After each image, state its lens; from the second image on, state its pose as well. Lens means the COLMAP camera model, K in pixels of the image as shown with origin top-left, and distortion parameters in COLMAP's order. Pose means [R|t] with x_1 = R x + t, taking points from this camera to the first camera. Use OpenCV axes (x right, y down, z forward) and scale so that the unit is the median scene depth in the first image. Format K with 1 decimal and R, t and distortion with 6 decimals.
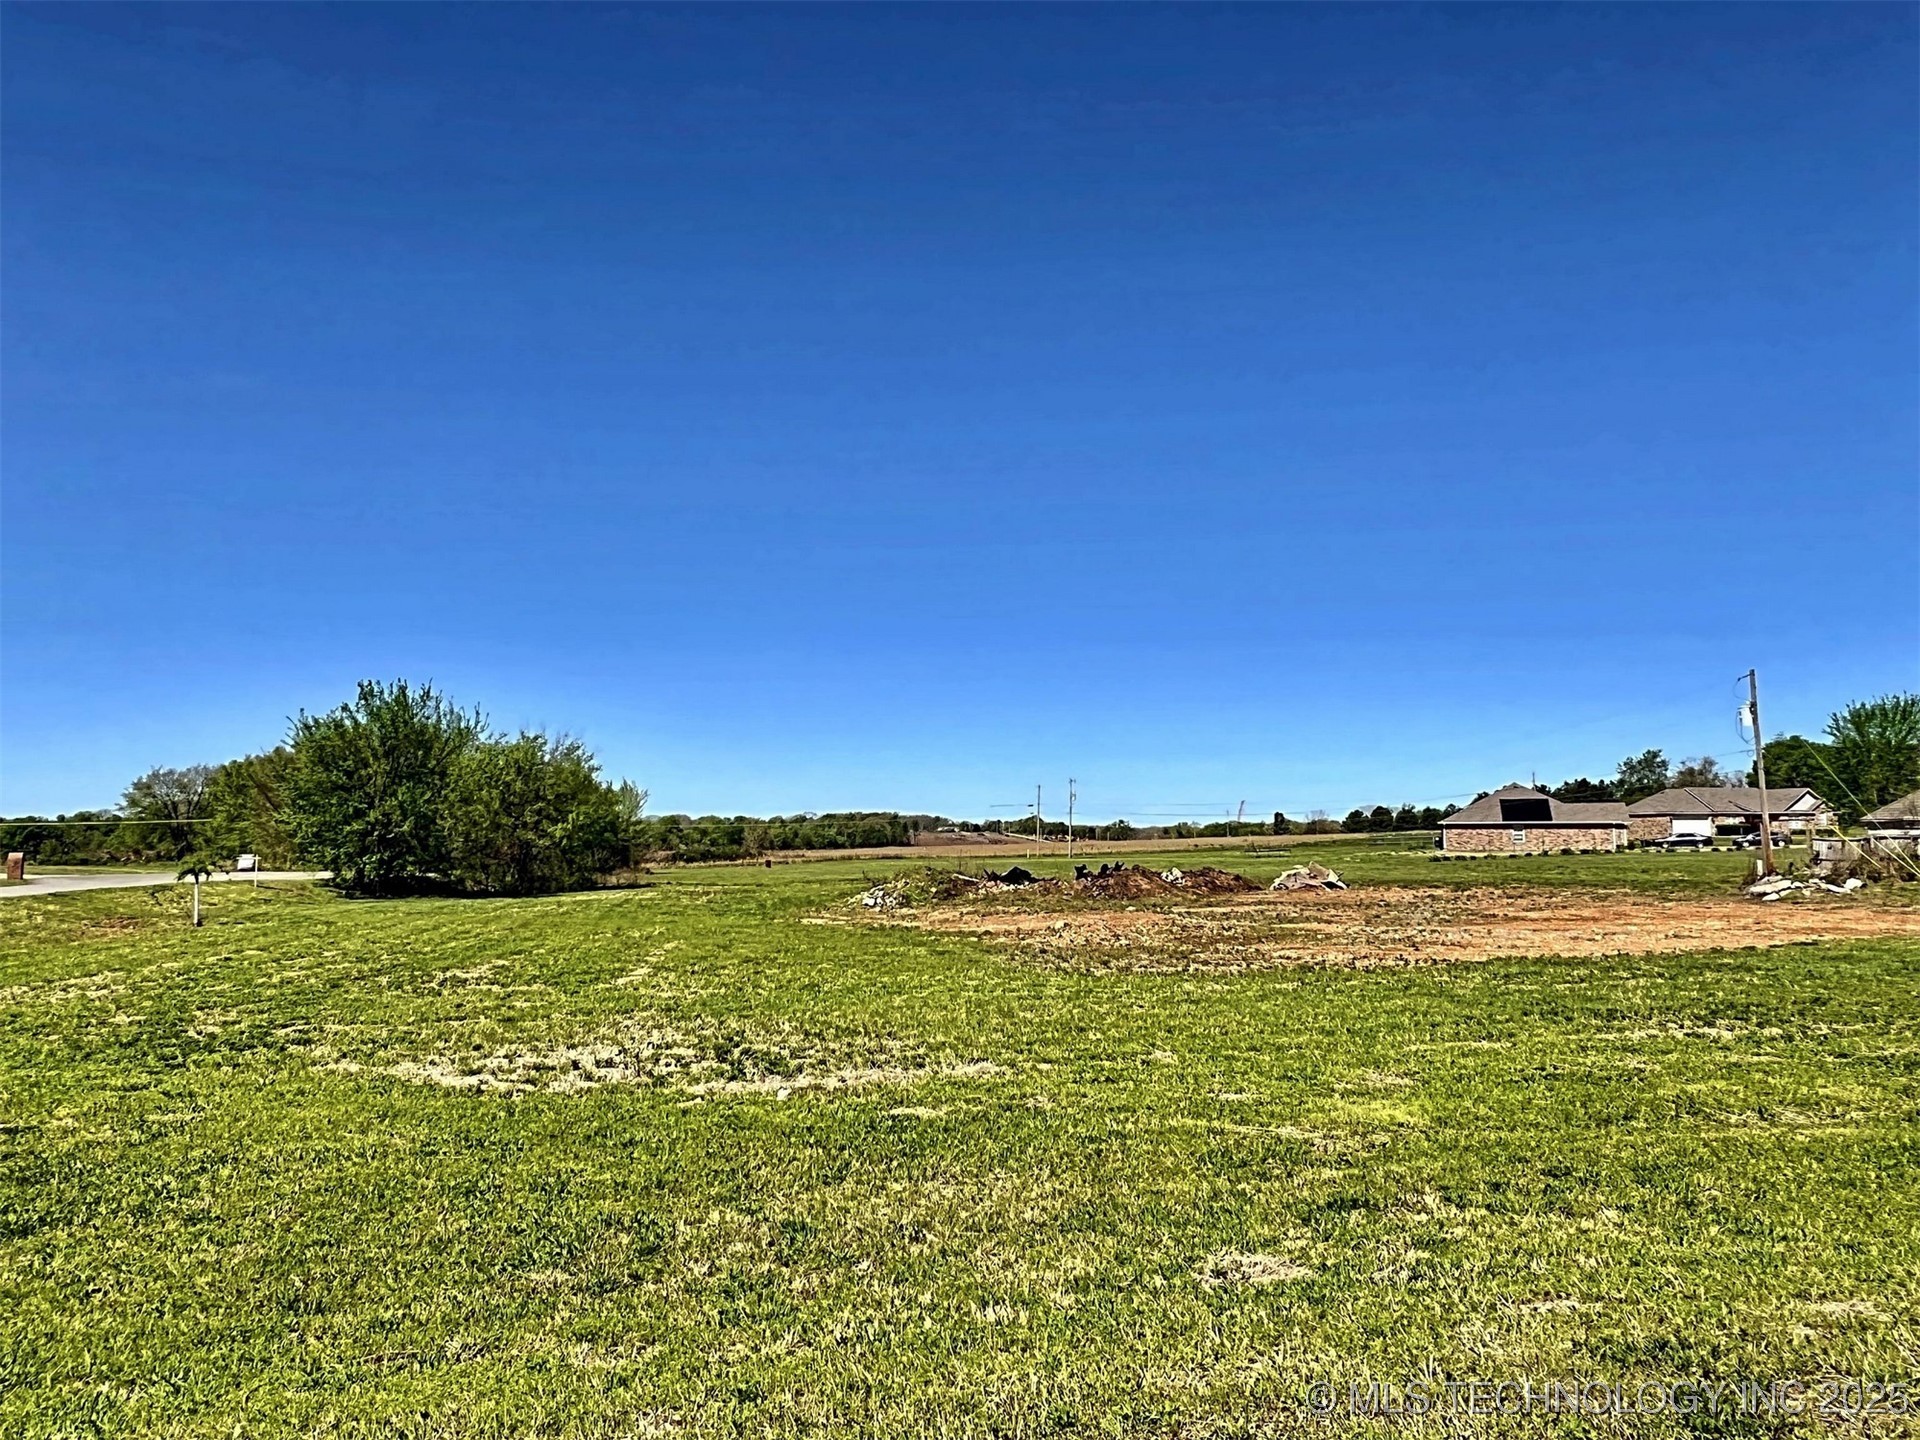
lens RADIAL K [[1223.3, 0, 955.0], [0, 1223.3, 727.1], [0, 0, 1]] dist [0.000105, -0.001487]
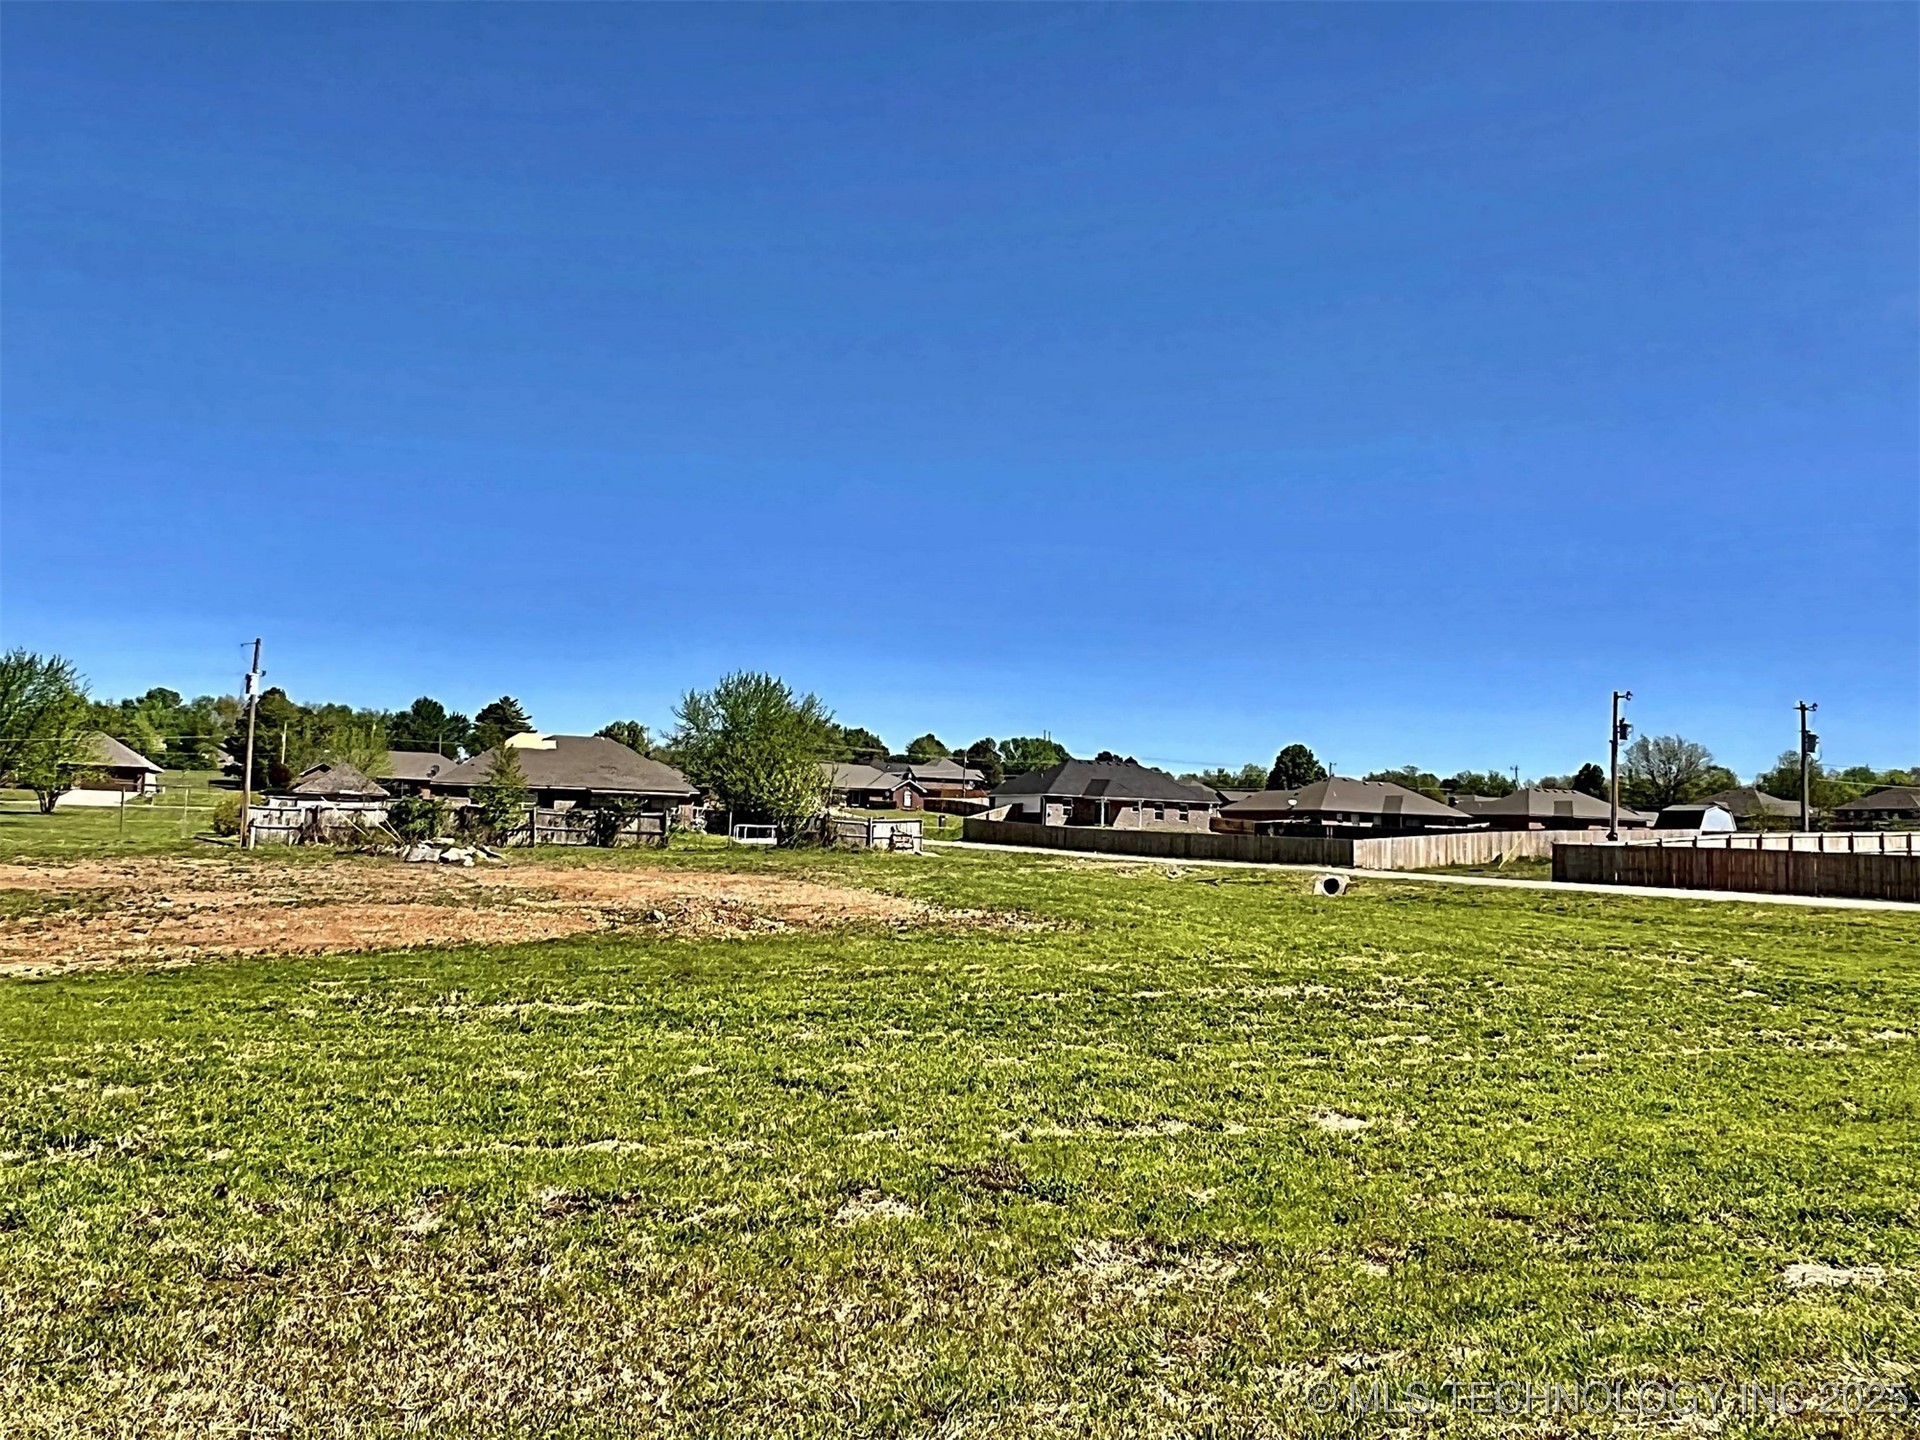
lens RADIAL K [[1411.8, 0, 936.1], [0, 1411.8, 725.4], [0, 0, 1]] dist [0.009958, -0.009764]
pose [[-0.190237, 0.071189, 0.979154, -0.325486], [-0.119193, 0.988315, -0.095013, 0.037046], [-0.974476, -0.134783, -0.179529, 0.360479]]
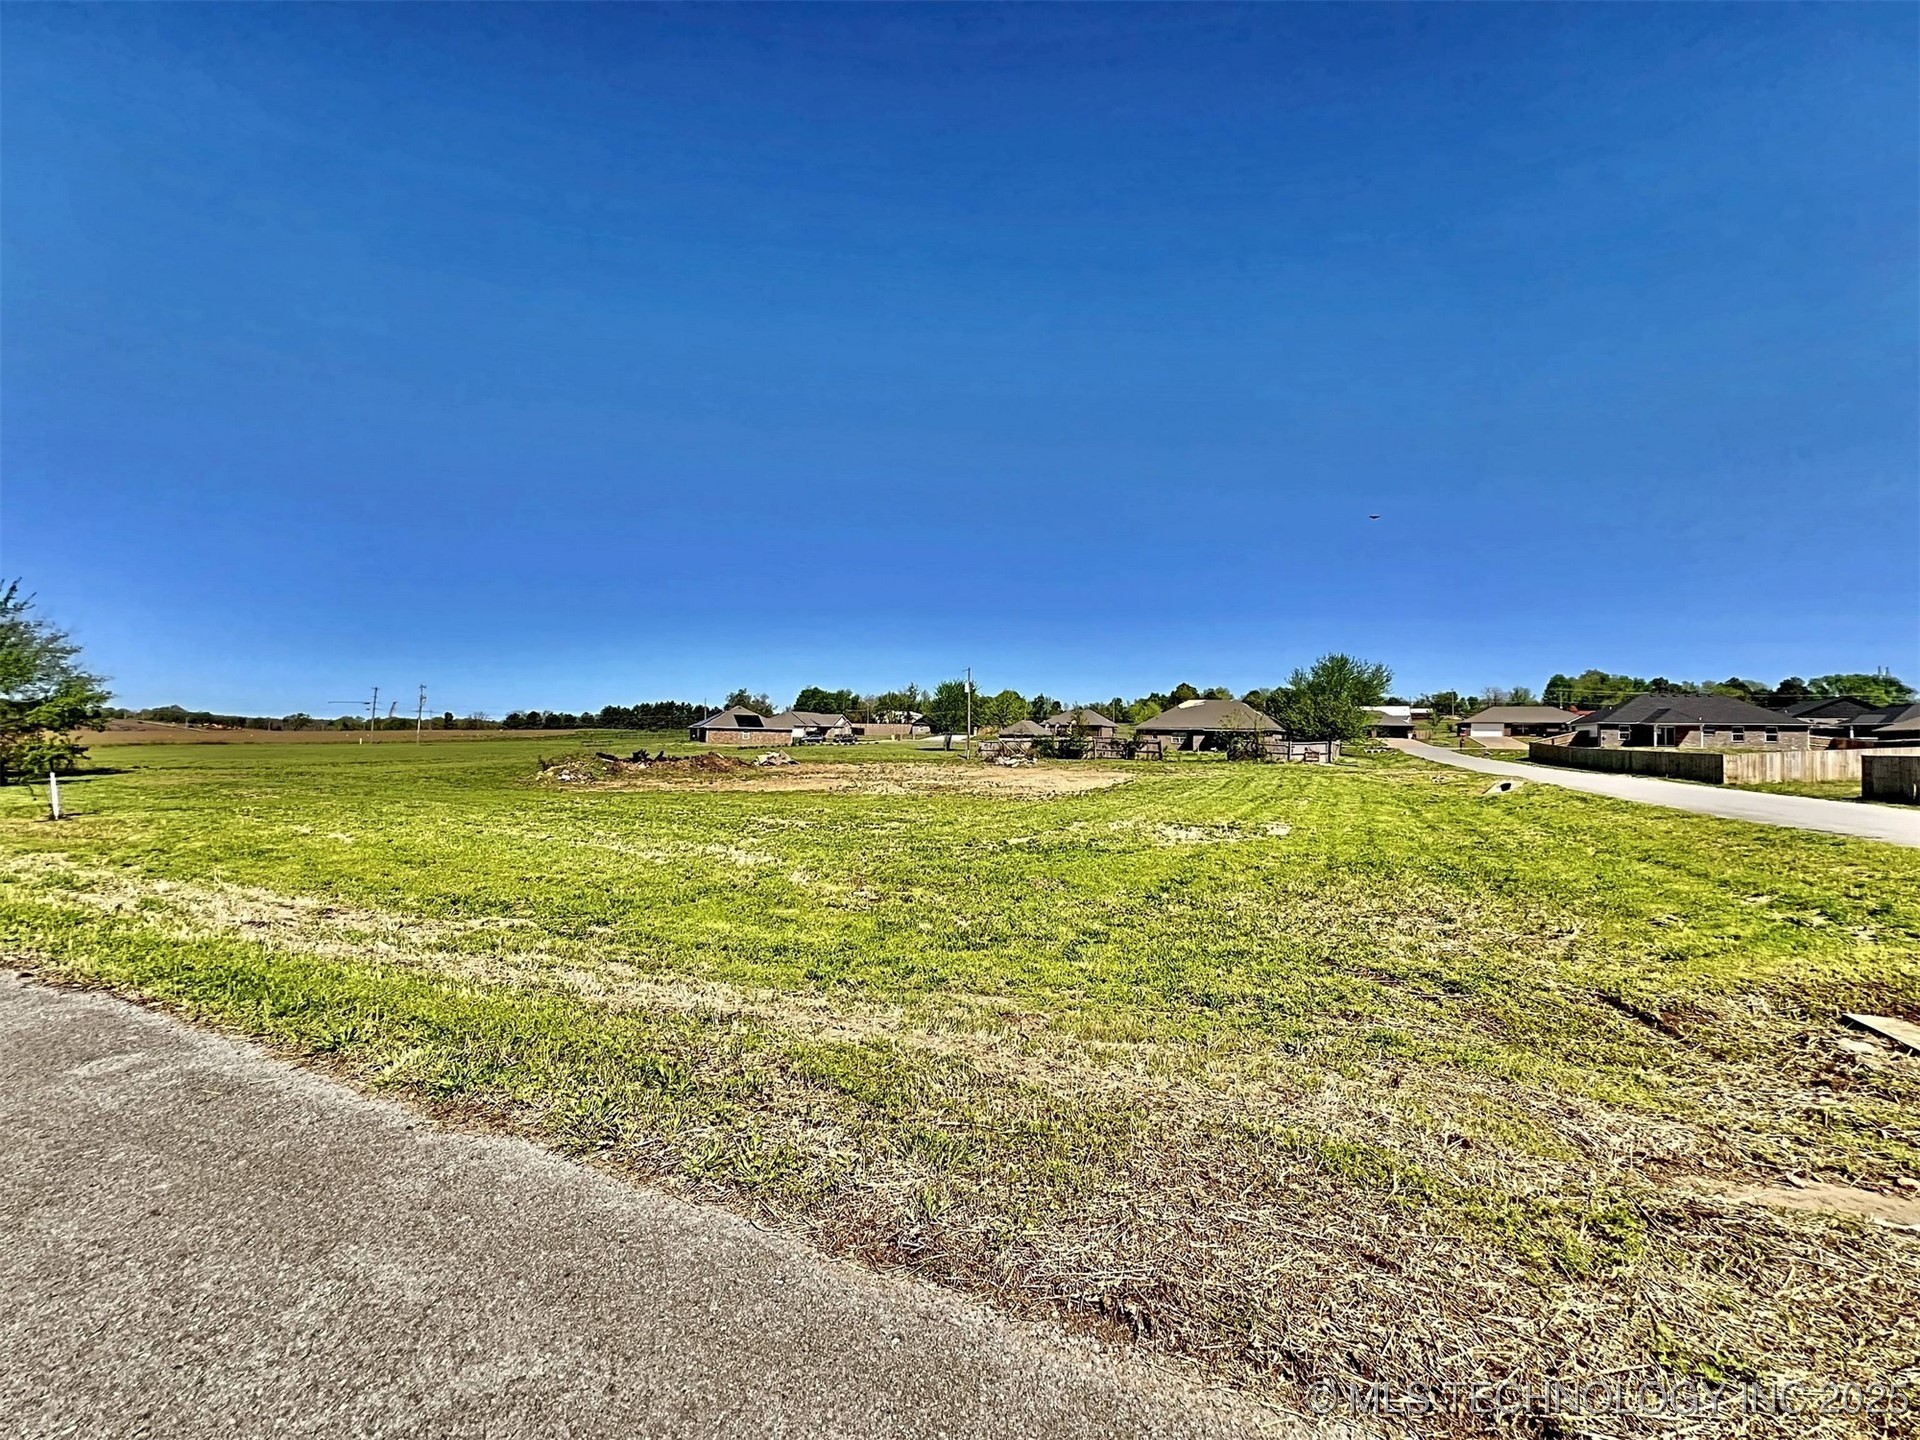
lens RADIAL K [[761.3, 0, 960.3], [0, 761.3, 720.4], [0, 0, 1]] dist [-0.000477, 0.000581]
pose [[0.624246, 0.034687, 0.780457, -0.259540], [-0.091168, 0.995423, 0.028679, 0.006826], [-0.775890, -0.089055, 0.624551, 0.061687]]
